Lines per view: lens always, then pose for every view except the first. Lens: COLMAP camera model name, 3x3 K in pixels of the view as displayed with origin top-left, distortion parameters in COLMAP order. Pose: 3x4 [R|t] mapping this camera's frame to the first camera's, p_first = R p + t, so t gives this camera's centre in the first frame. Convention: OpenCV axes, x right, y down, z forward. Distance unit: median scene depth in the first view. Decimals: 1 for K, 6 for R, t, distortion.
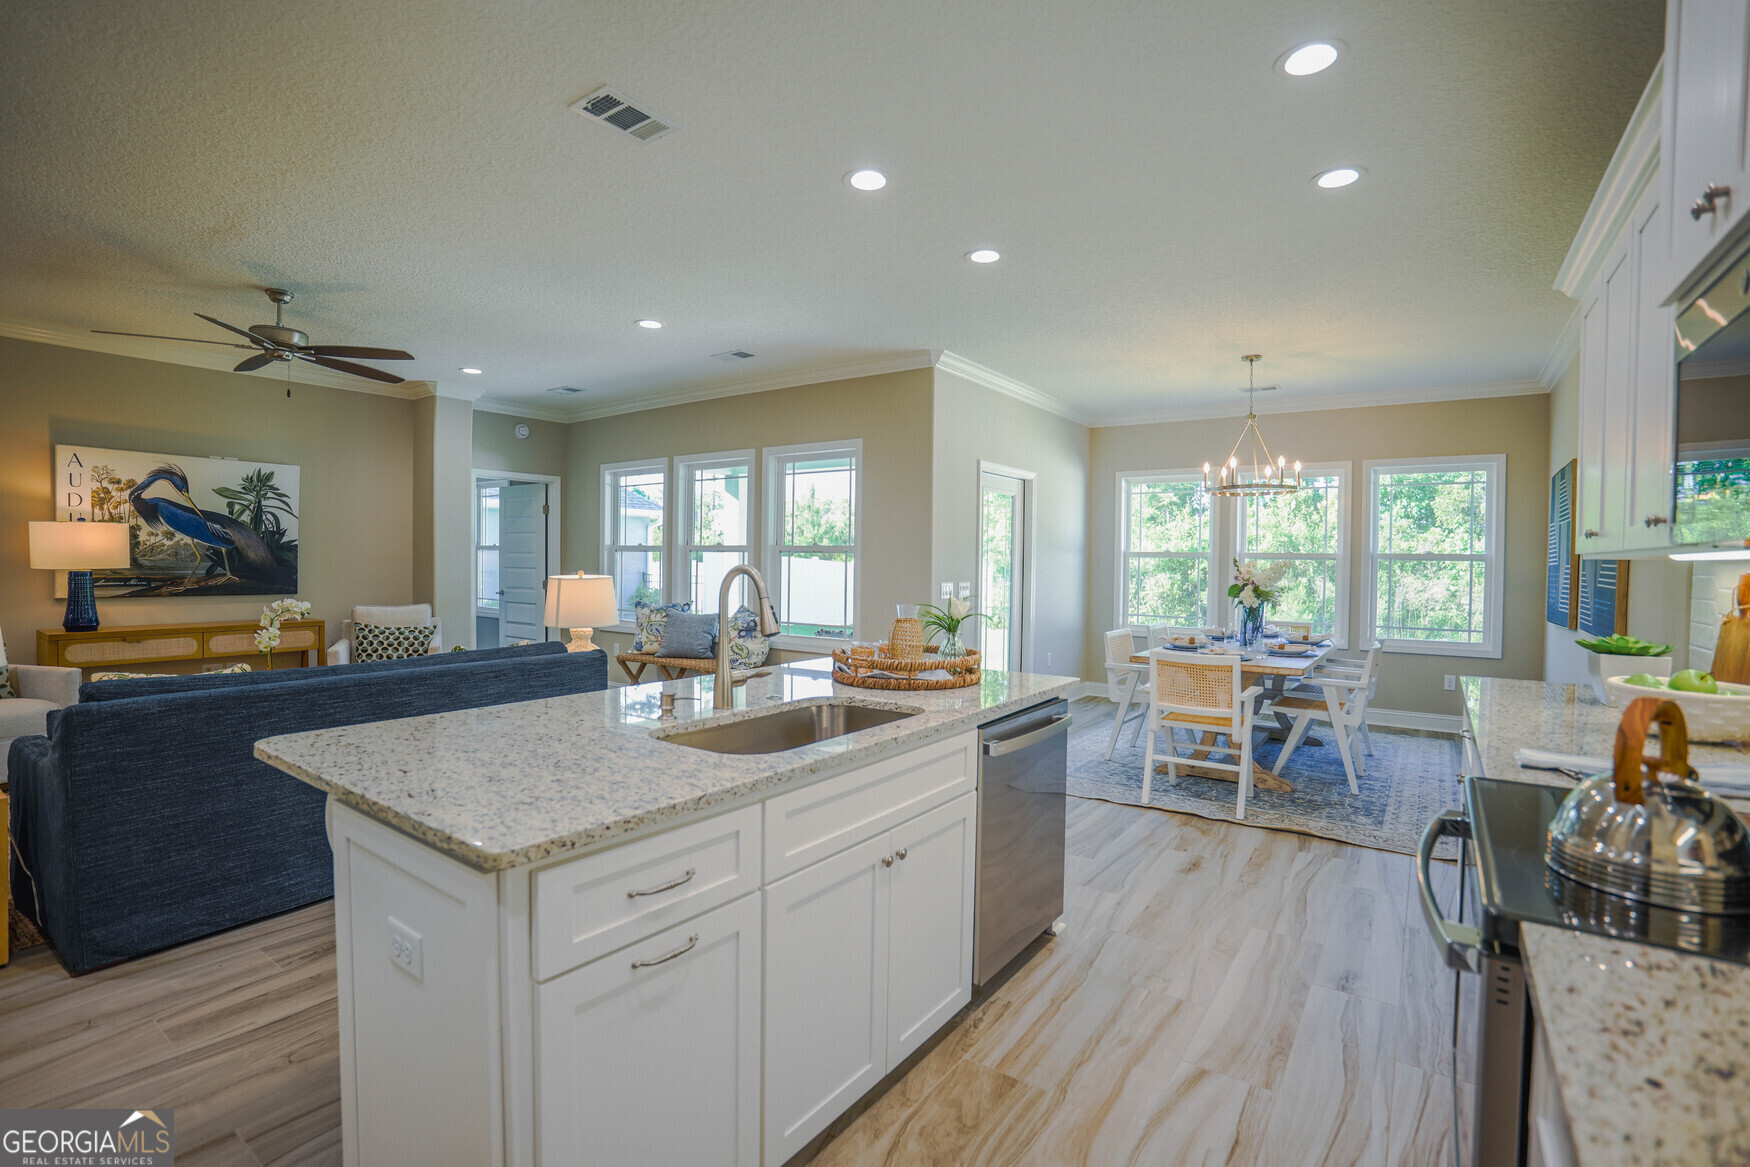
lens RADIAL K [[812.0, 0, 868.6], [0, 812.0, 580.5], [0, 0, 1]] dist [-0.089205, 0.048384]
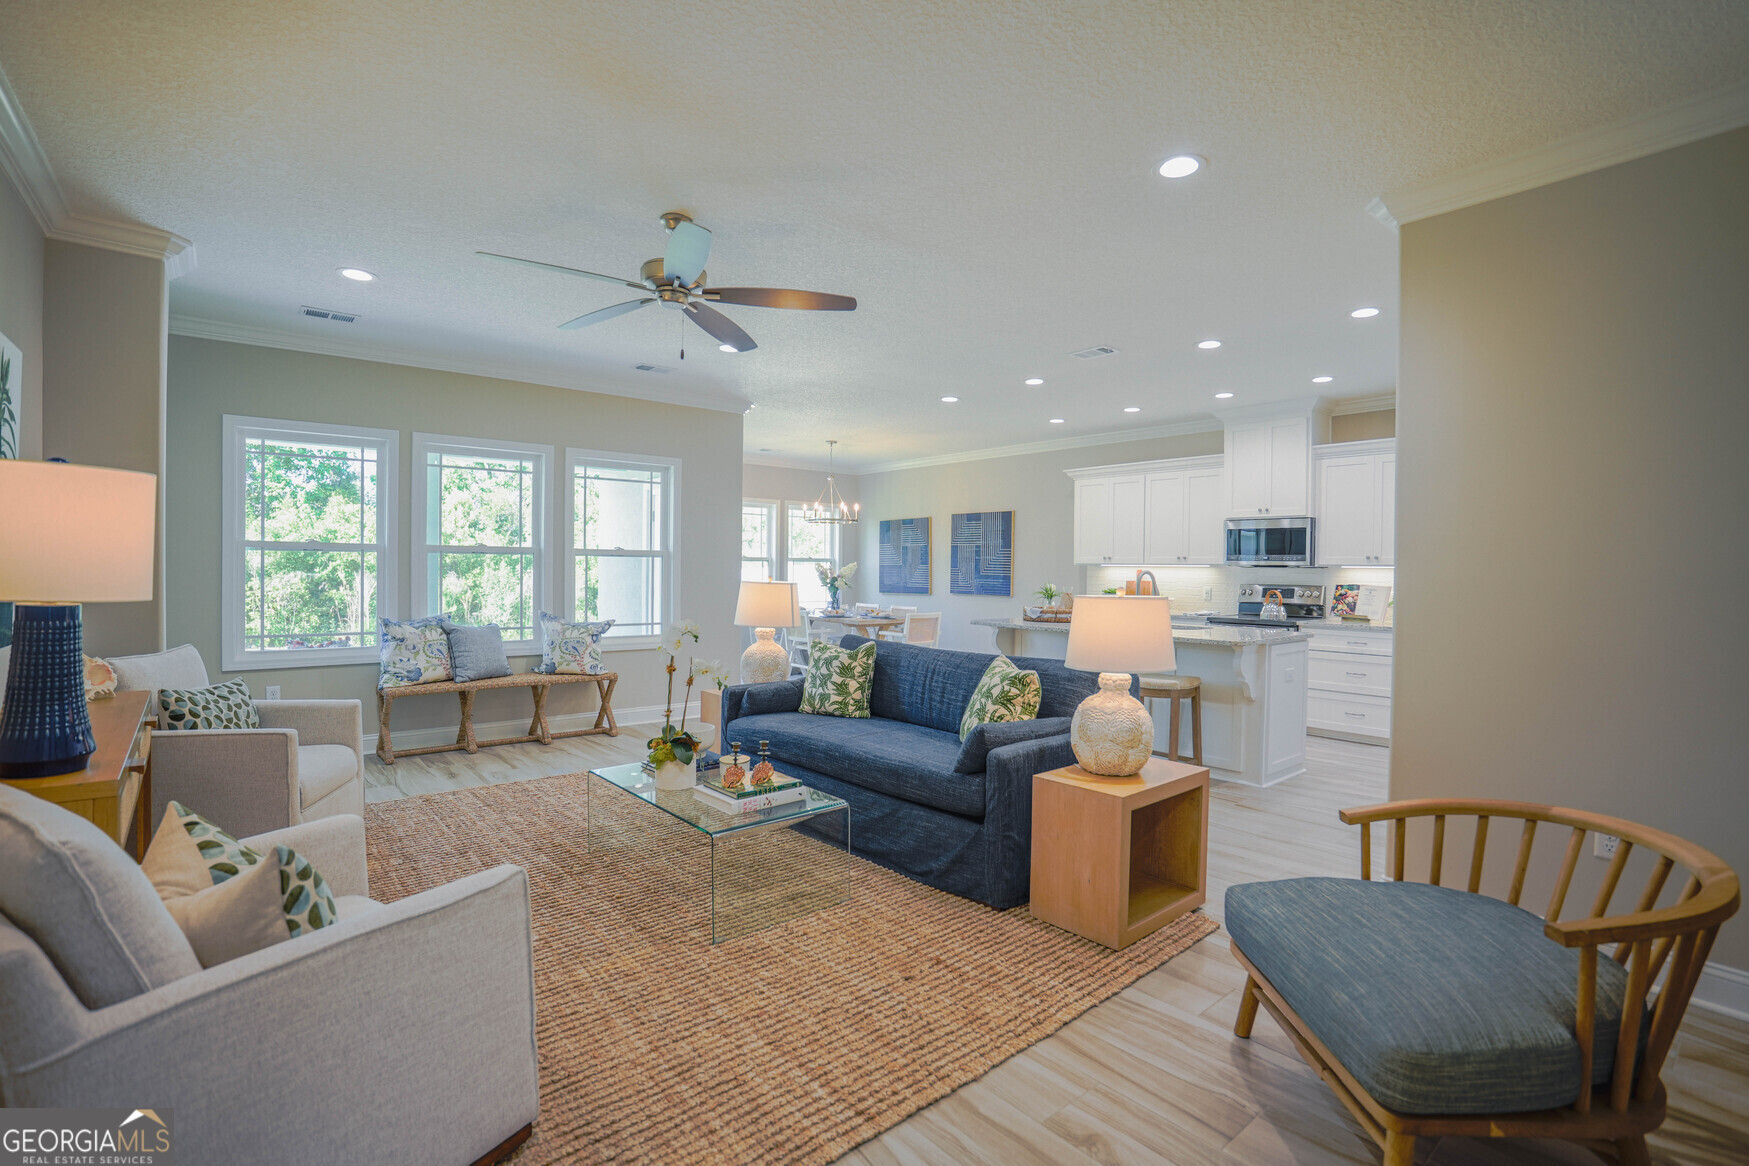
lens RADIAL K [[811.5, 0, 868.1], [0, 811.5, 580.0], [0, 0, 1]] dist [-0.089205, 0.048384]
pose [[0.266815, -0.026106, 0.963394, -1.134356], [0.015245, 0.999622, 0.022865, -0.028986], [-0.963627, 0.008586, 0.267112, 0.478718]]
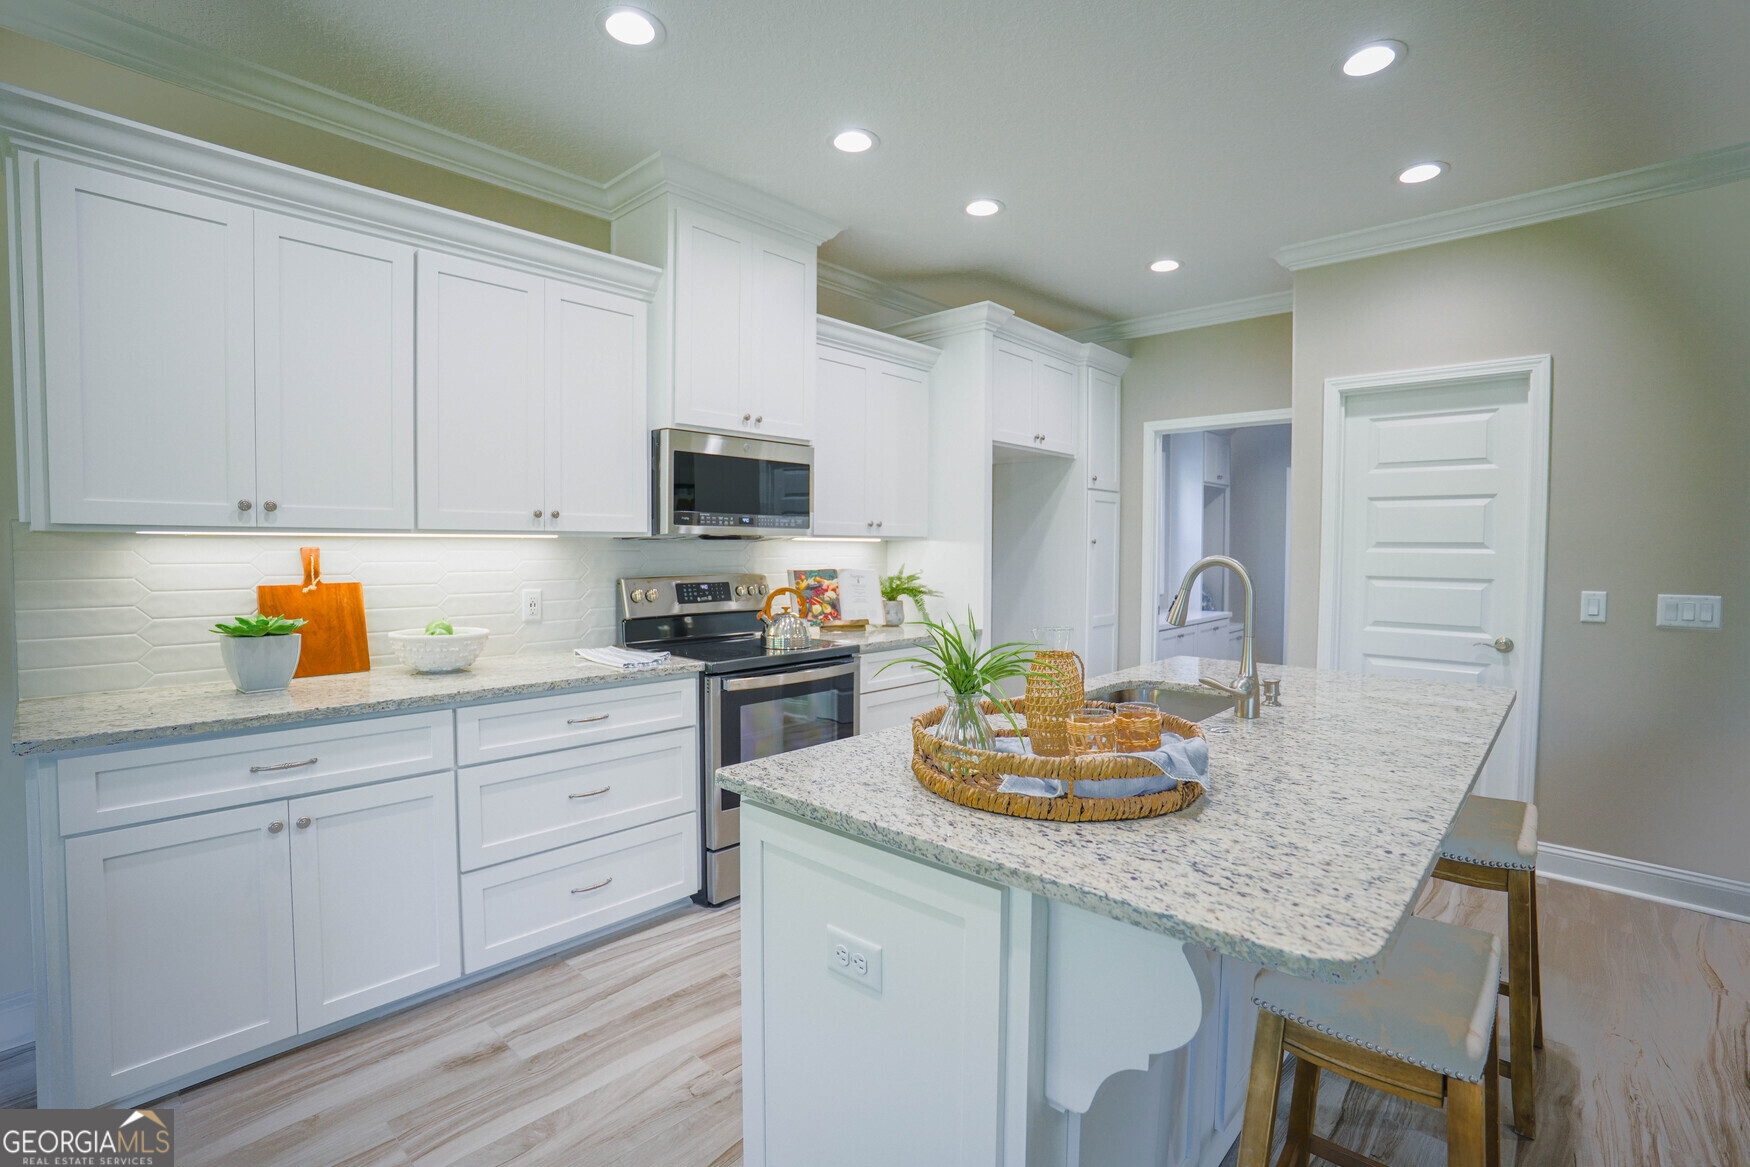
lens RADIAL K [[812.0, 0, 868.6], [0, 812.0, 580.5], [0, 0, 1]] dist [-0.089205, 0.048384]
pose [[-0.991951, -0.026189, 0.123883, 0.052648], [-0.017727, 0.997464, 0.068925, -0.024377], [-0.125374, 0.066174, -0.989900, 0.796873]]
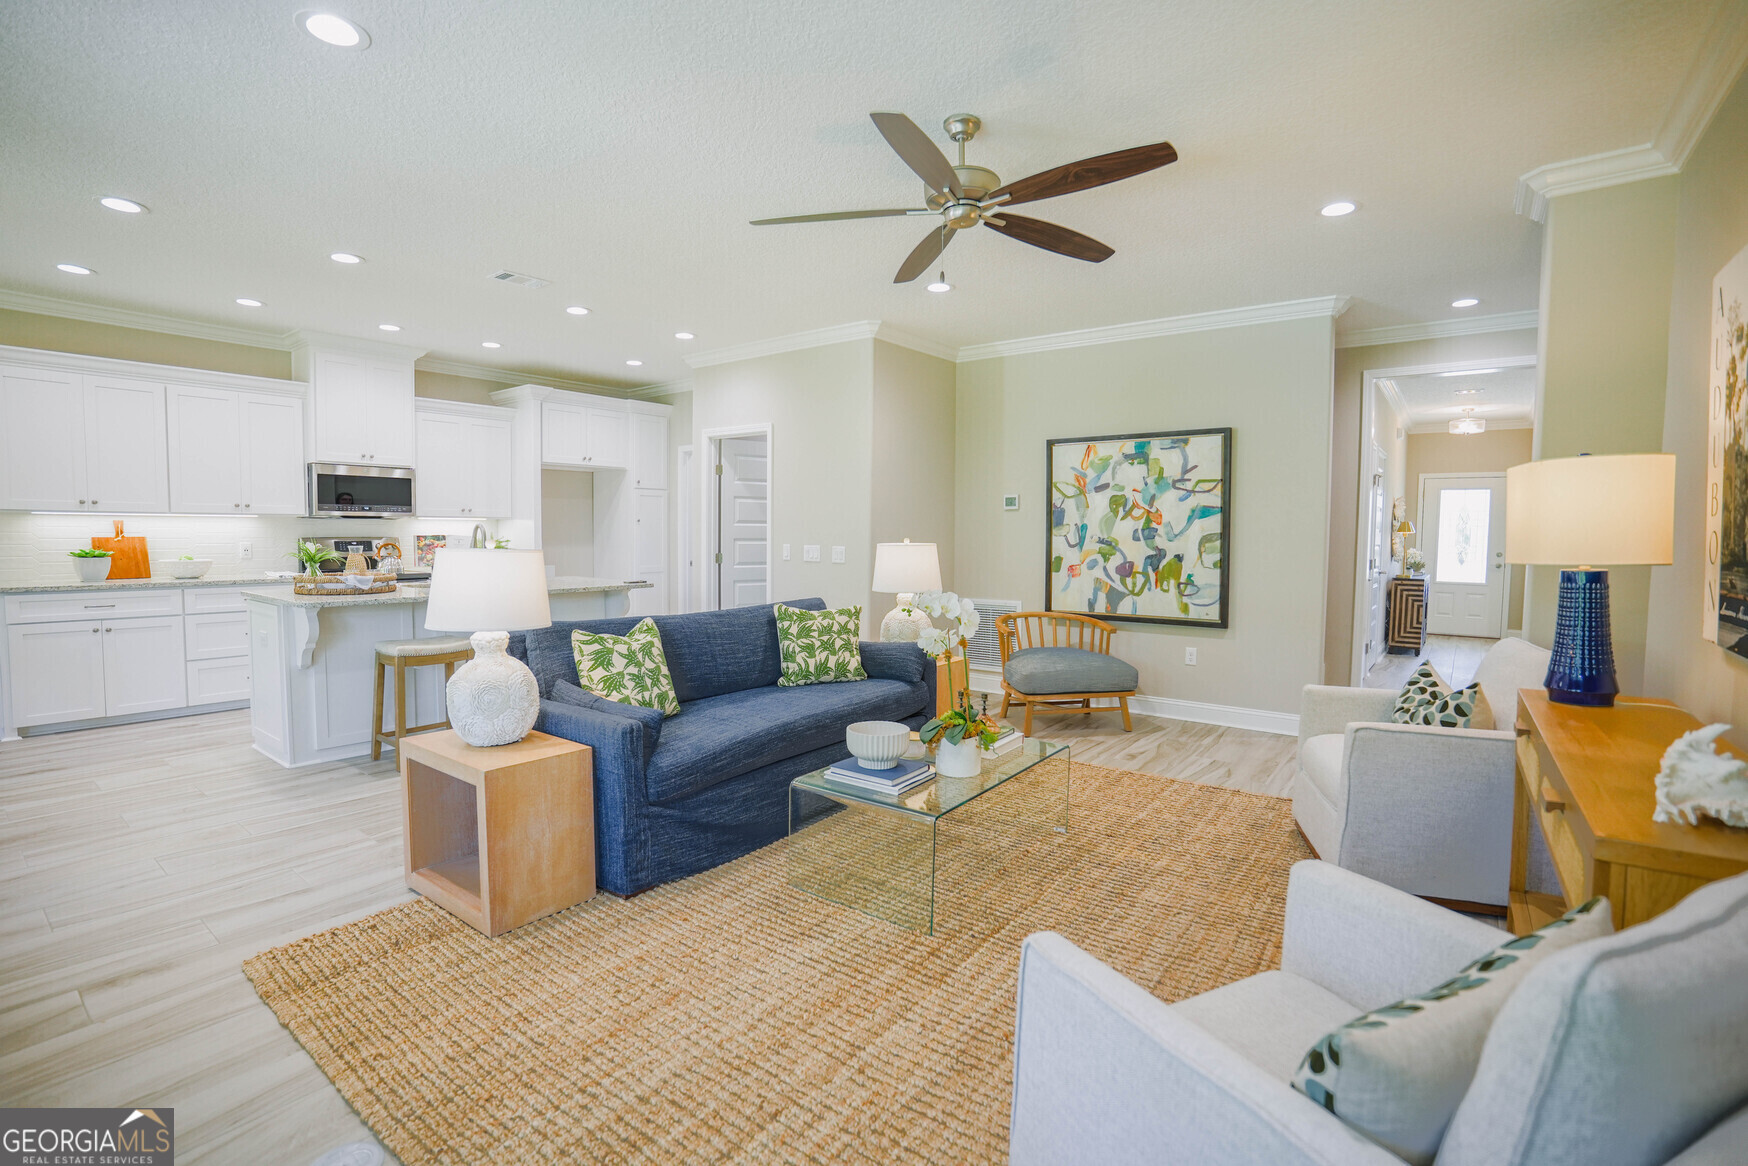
lens RADIAL K [[834.7, 0, 847.2], [0, 834.7, 578.1], [0, 0, 1]] dist [-0.058719, 0.036479]
pose [[-0.997095, -0.028018, 0.070824, -0.552915], [-0.022134, 0.996342, 0.082537, -0.038468], [-0.072877, 0.080729, -0.994068, 1.339337]]
